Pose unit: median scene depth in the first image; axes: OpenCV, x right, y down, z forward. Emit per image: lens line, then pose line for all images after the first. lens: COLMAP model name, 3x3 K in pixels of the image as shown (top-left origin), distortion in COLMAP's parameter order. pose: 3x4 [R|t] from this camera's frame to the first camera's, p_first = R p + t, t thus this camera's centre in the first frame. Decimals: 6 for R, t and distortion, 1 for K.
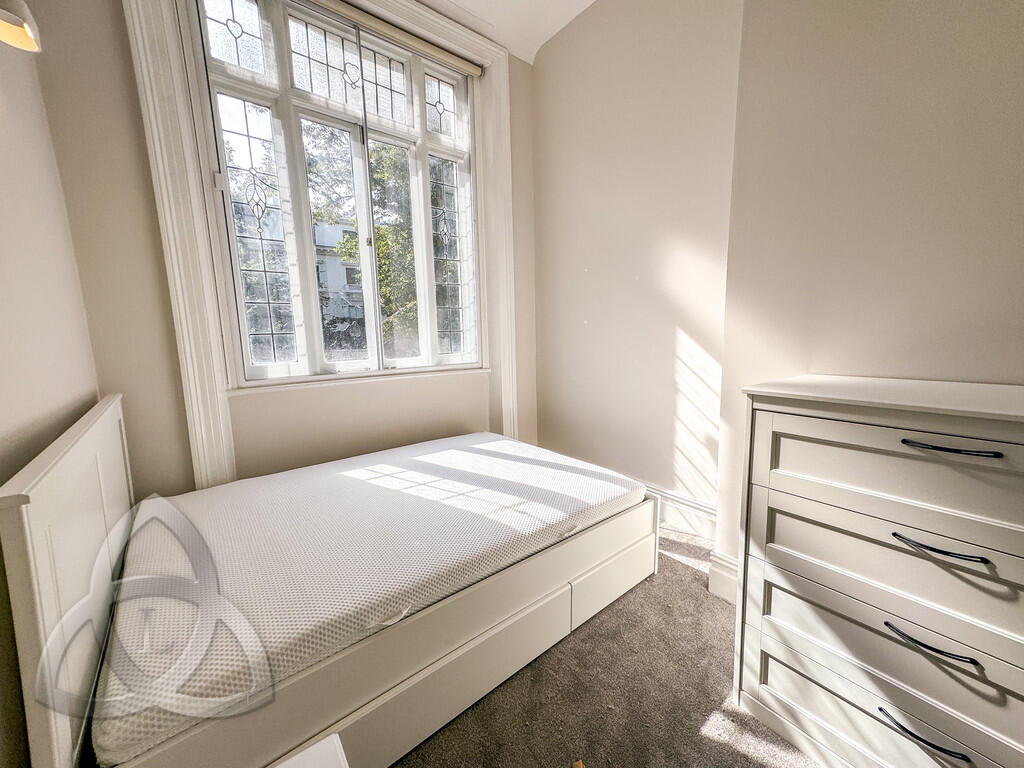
lens RADIAL K [[401.5, 0, 514.7], [0, 401.5, 382.1], [0, 0, 1]] dist [0.028422, 0.000515]
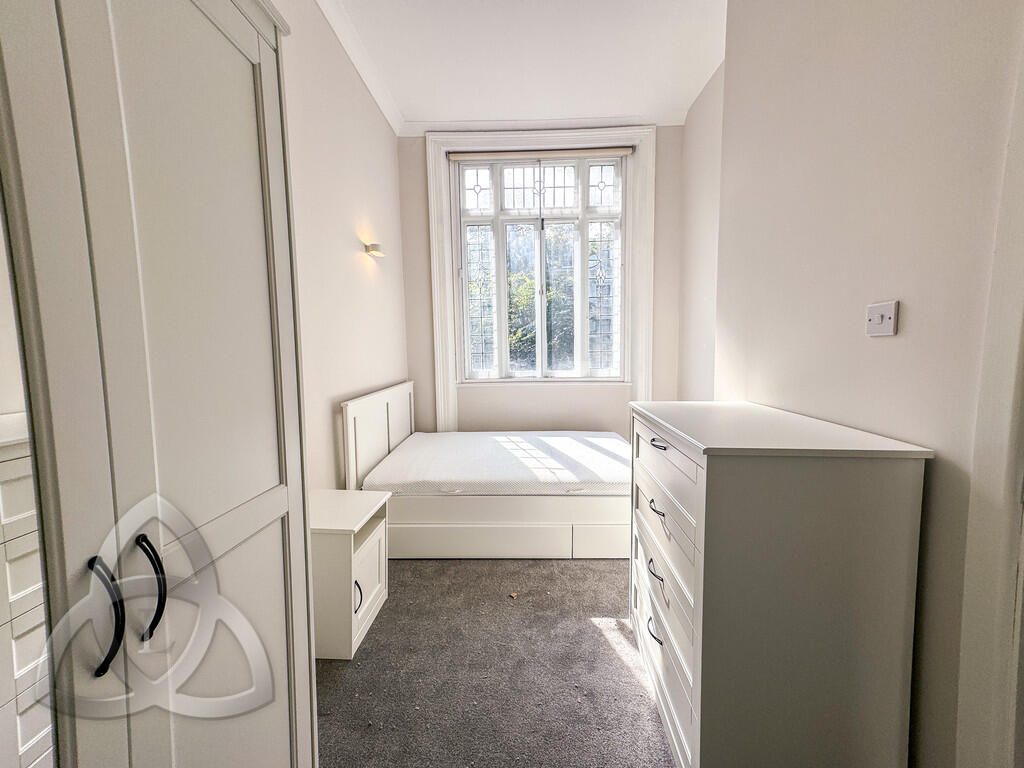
lens RADIAL K [[401.5, 0, 509.1], [0, 401.5, 380.9], [0, 0, 1]] dist [0.028422, 0.000515]
pose [[0.761467, 0.066329, -0.644802, 0.580672], [-0.083130, 0.996529, 0.004339, -0.017442], [0.642851, 0.050299, 0.764338, -0.216323]]
